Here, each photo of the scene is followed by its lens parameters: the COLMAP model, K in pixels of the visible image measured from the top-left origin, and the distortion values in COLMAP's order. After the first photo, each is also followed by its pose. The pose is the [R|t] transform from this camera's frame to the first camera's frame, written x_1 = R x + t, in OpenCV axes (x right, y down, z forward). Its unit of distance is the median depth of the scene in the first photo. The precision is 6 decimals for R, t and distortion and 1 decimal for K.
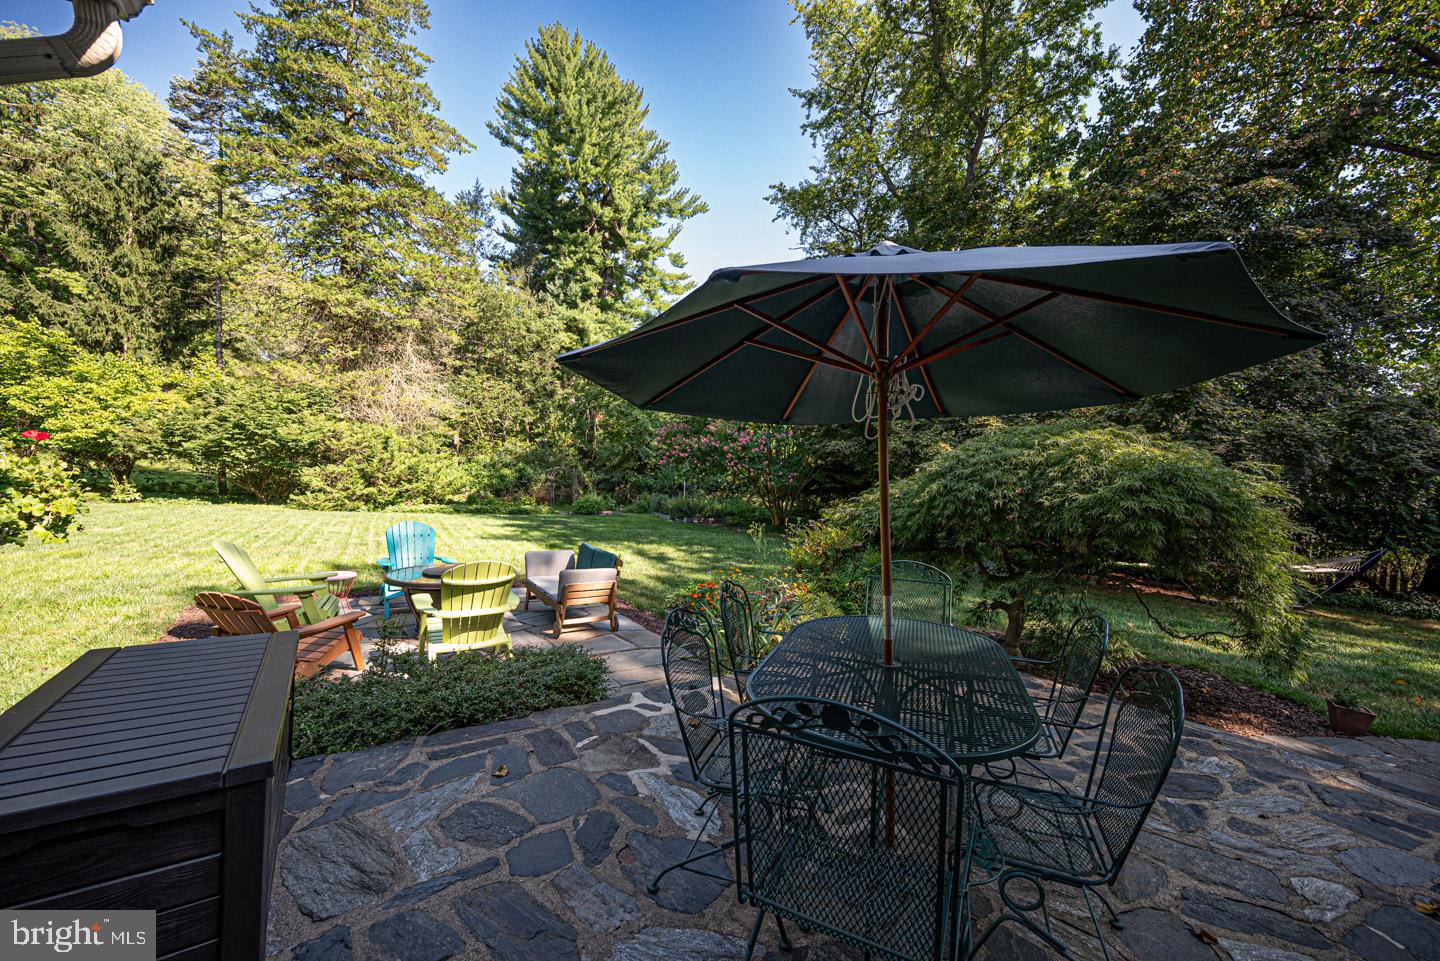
lens RADIAL K [[589.6, 0, 742.1], [0, 589.6, 481.5], [0, 0, 1]] dist [-0.000190, 0.001011]
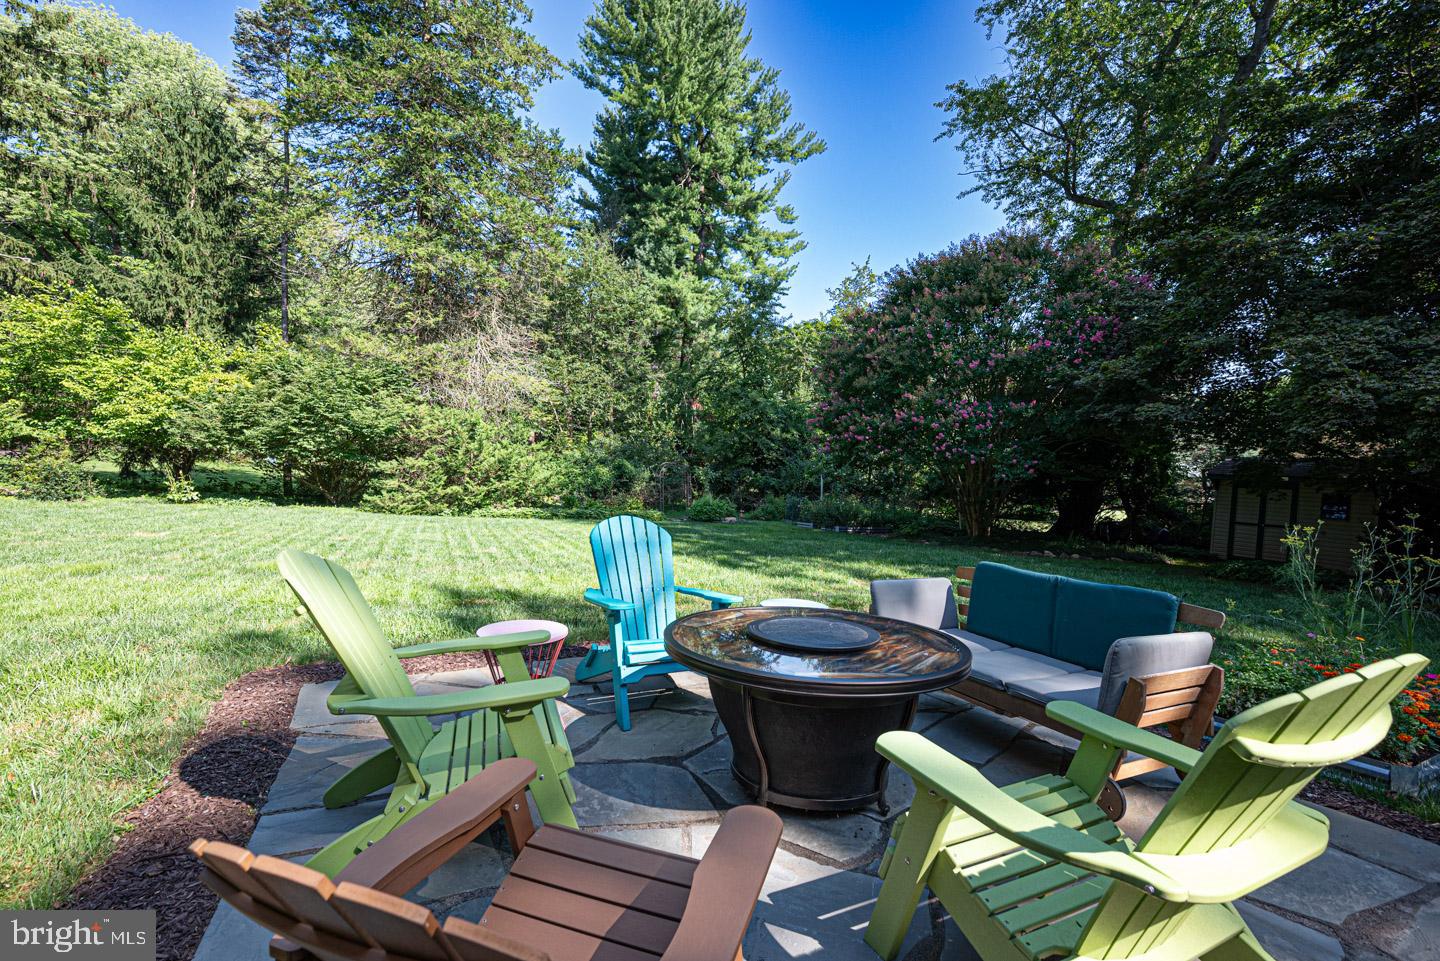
lens RADIAL K [[656.7, 0, 725.7], [0, 656.7, 482.2], [0, 0, 1]] dist [-0.001220, 0.000759]
pose [[0.991247, -0.004478, -0.131944, -0.137700], [0.003125, 0.999940, -0.010462, 0.014660], [0.131983, 0.009959, 0.991202, 0.153704]]
